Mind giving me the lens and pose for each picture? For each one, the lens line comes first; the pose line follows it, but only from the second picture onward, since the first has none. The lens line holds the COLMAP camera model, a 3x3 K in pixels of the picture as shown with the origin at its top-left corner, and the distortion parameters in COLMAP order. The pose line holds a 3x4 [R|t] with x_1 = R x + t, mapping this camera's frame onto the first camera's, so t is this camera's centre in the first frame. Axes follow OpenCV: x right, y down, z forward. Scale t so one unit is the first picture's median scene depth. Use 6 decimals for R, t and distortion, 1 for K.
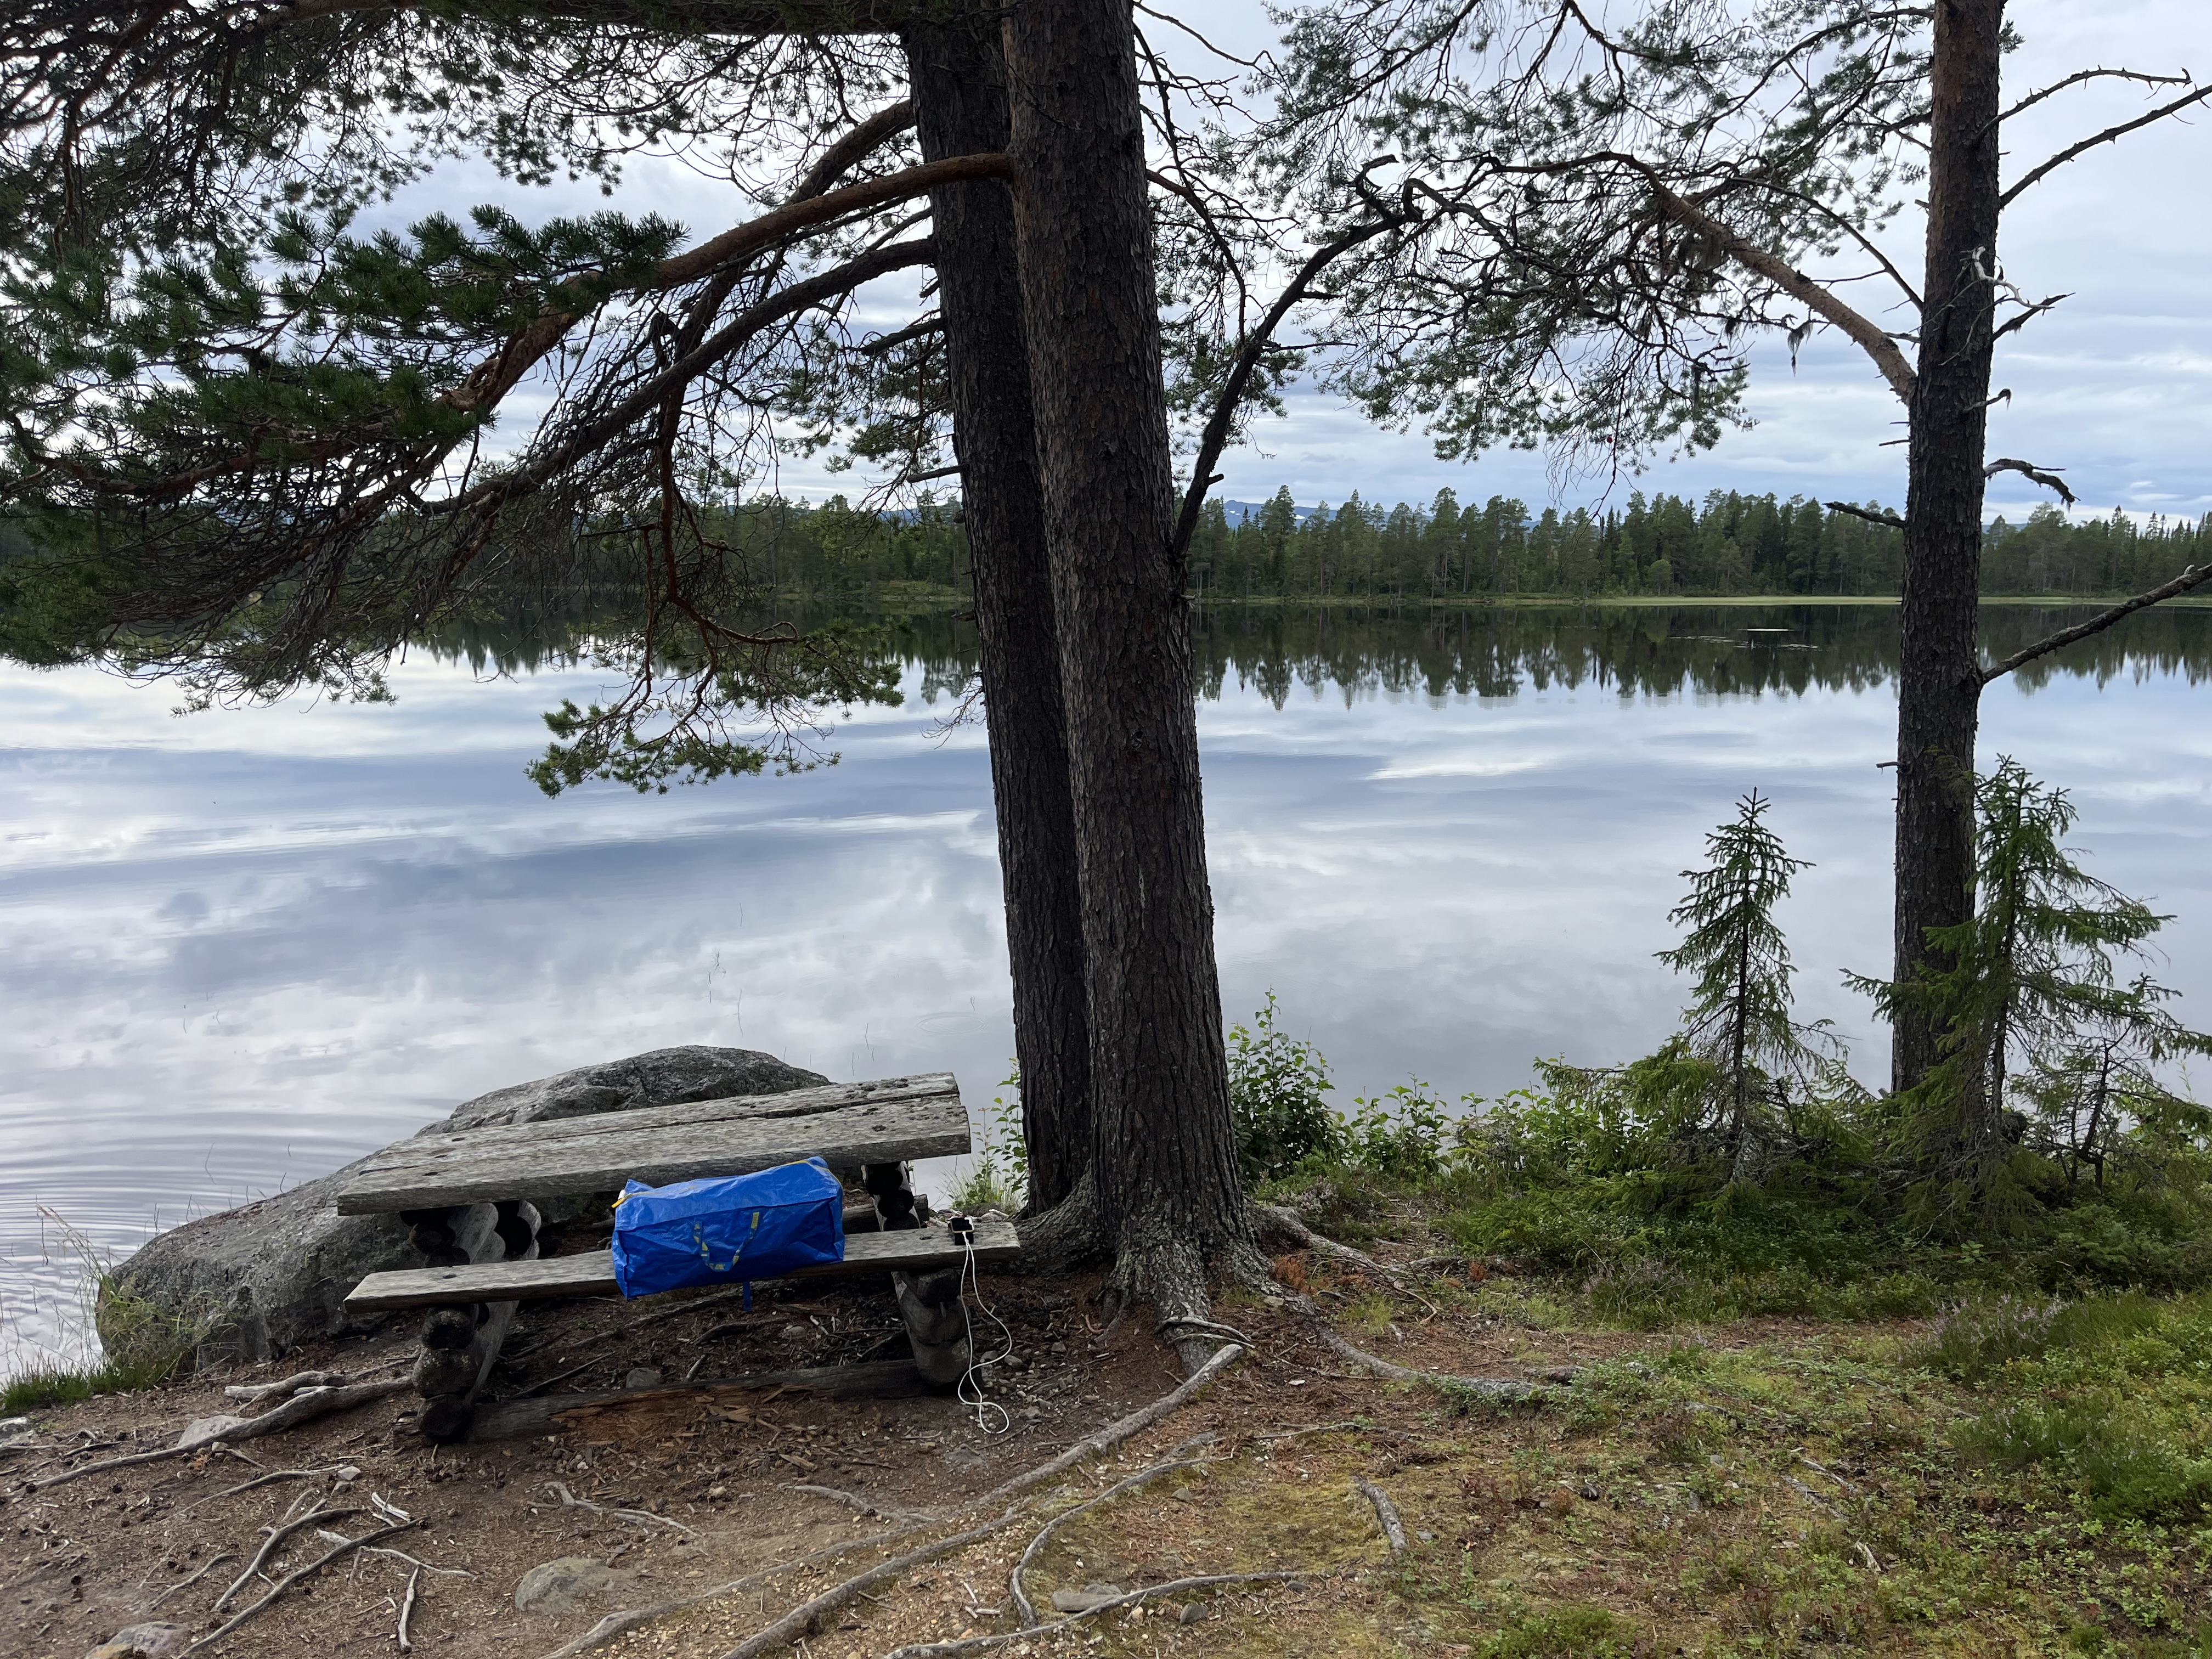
lens RADIAL K [[1655.8, 0, 1105.1], [0, 1655.8, 833.4], [0, 0, 1]] dist [0.038676, -0.002743]
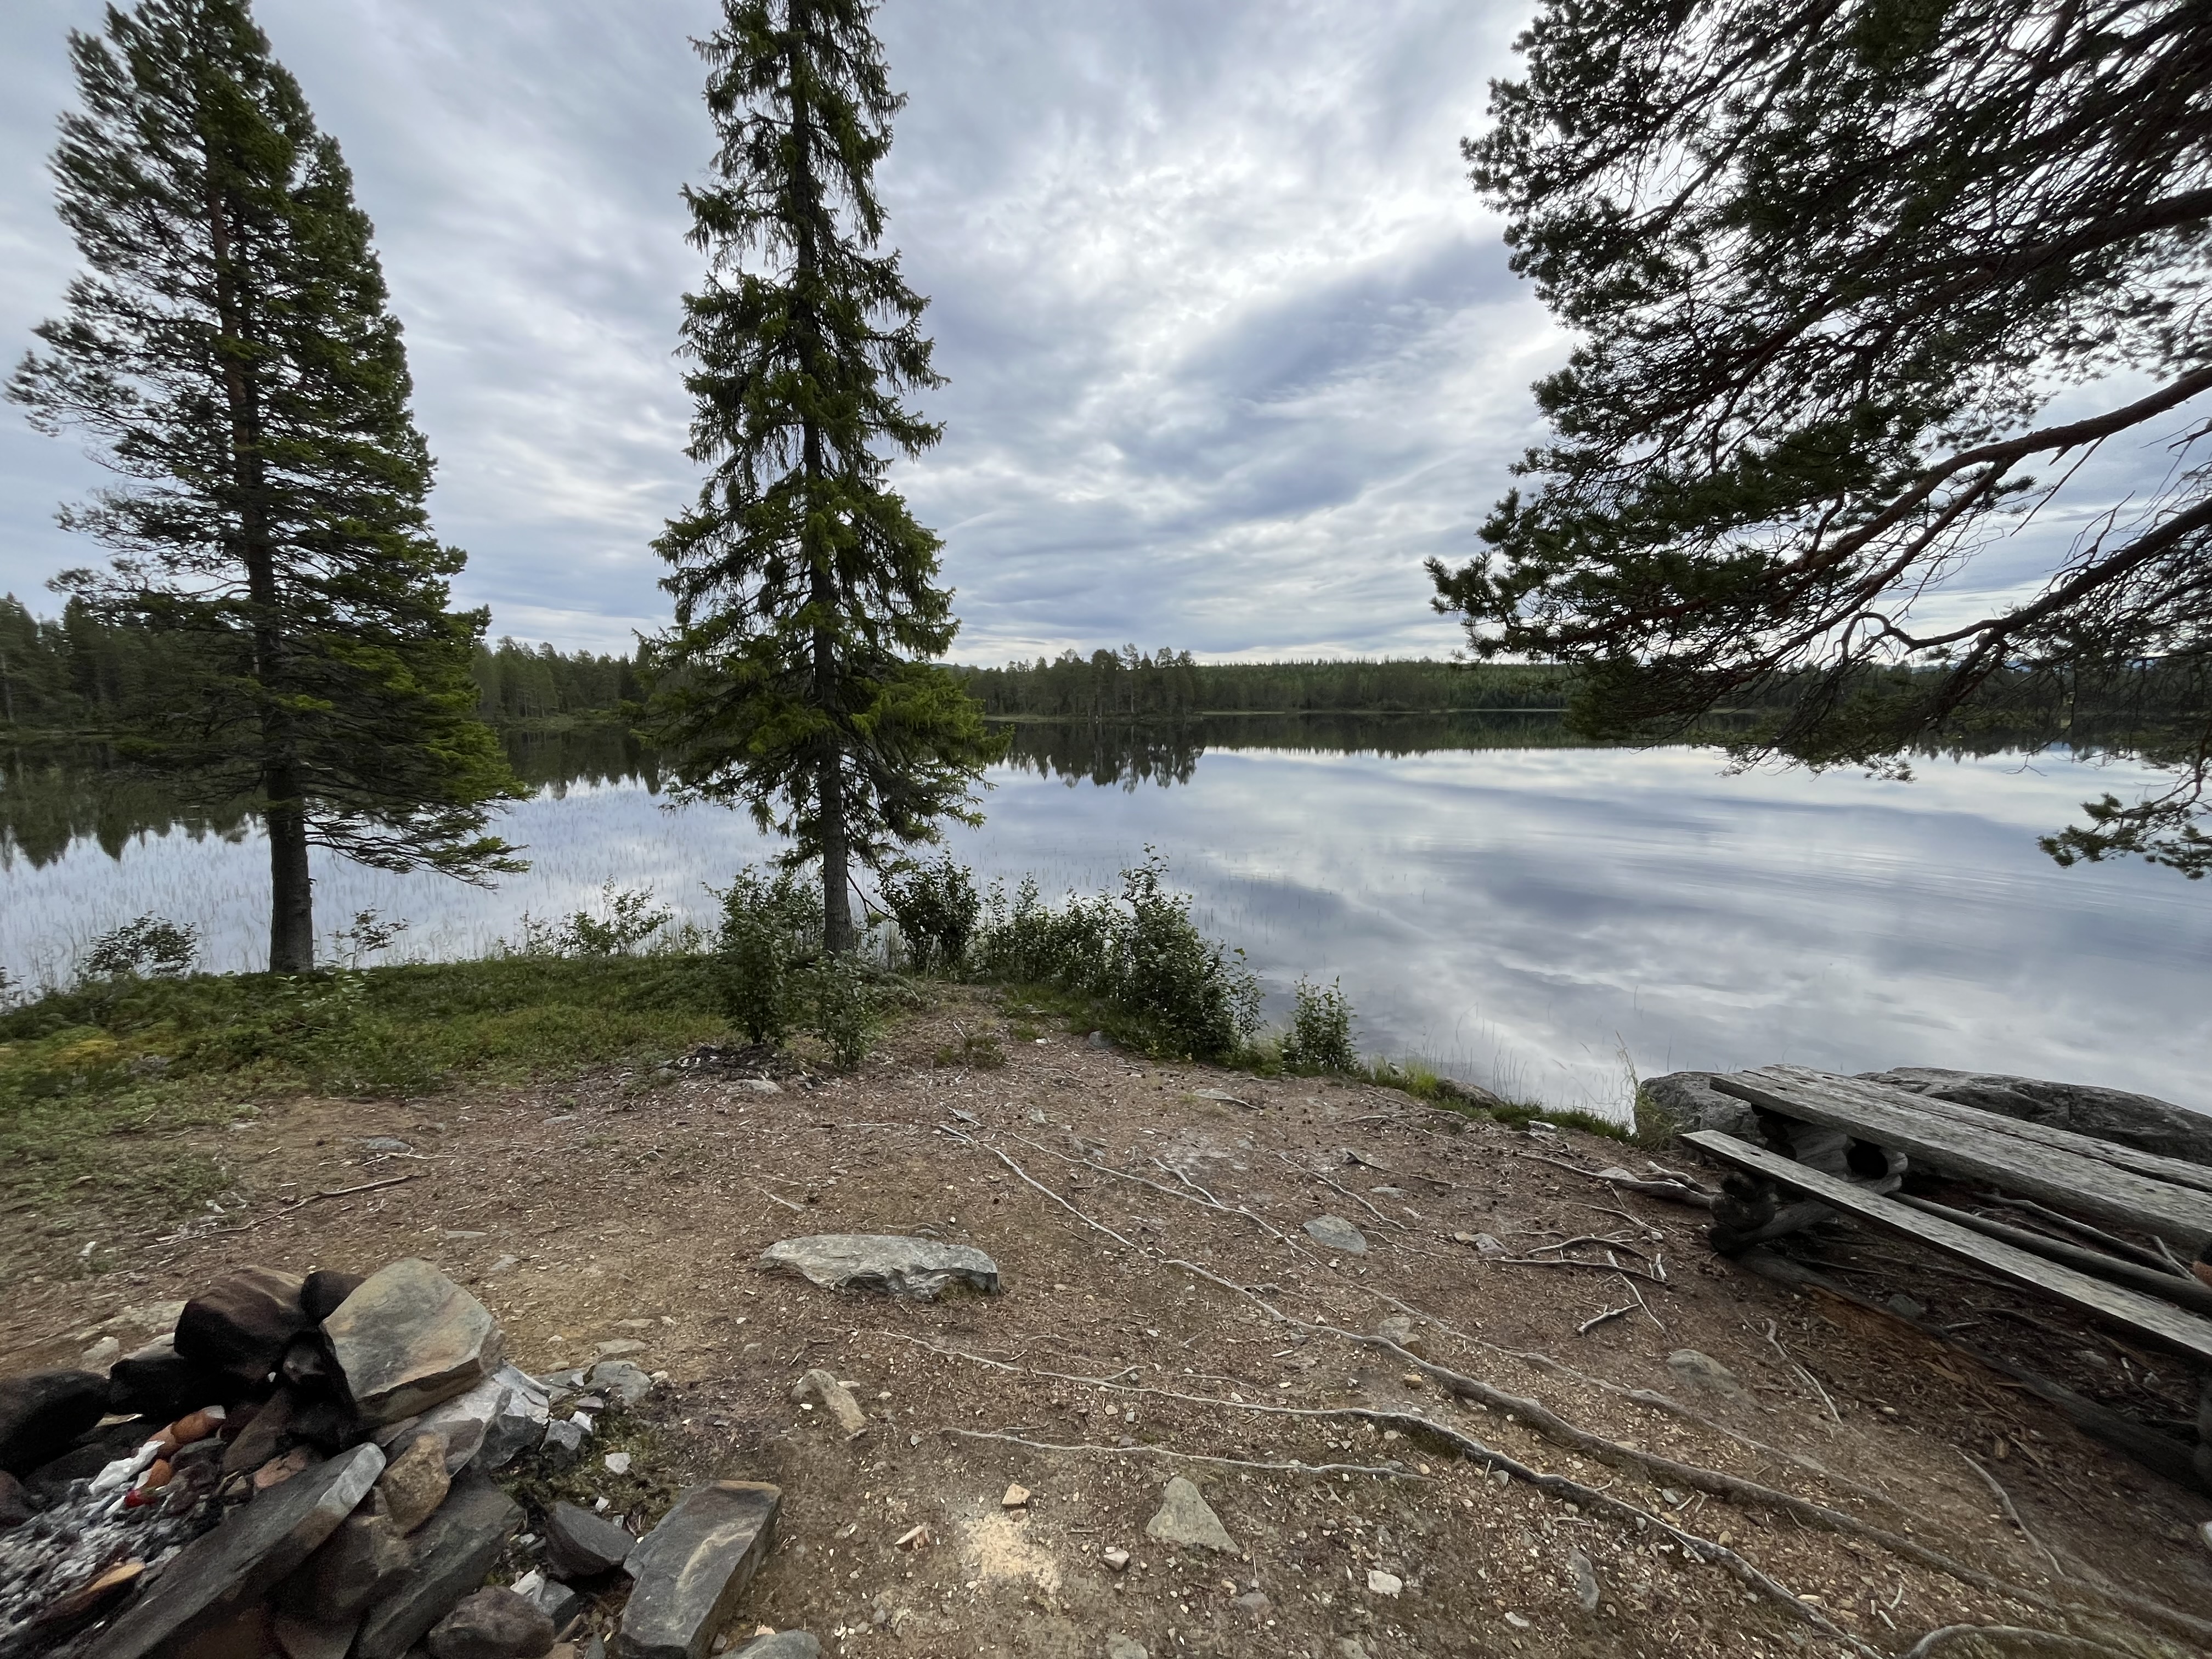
lens RADIAL K [[892.2, 0, 1105.3], [0, 892.2, 822.6], [0, 0, 1]] dist [-0.002088, -0.000039]
pose [[0.300636, 0.123784, -0.945672, 0.106806], [-0.144299, 0.986031, 0.083193, -0.007897], [0.942760, 0.111449, 0.314298, 0.115202]]
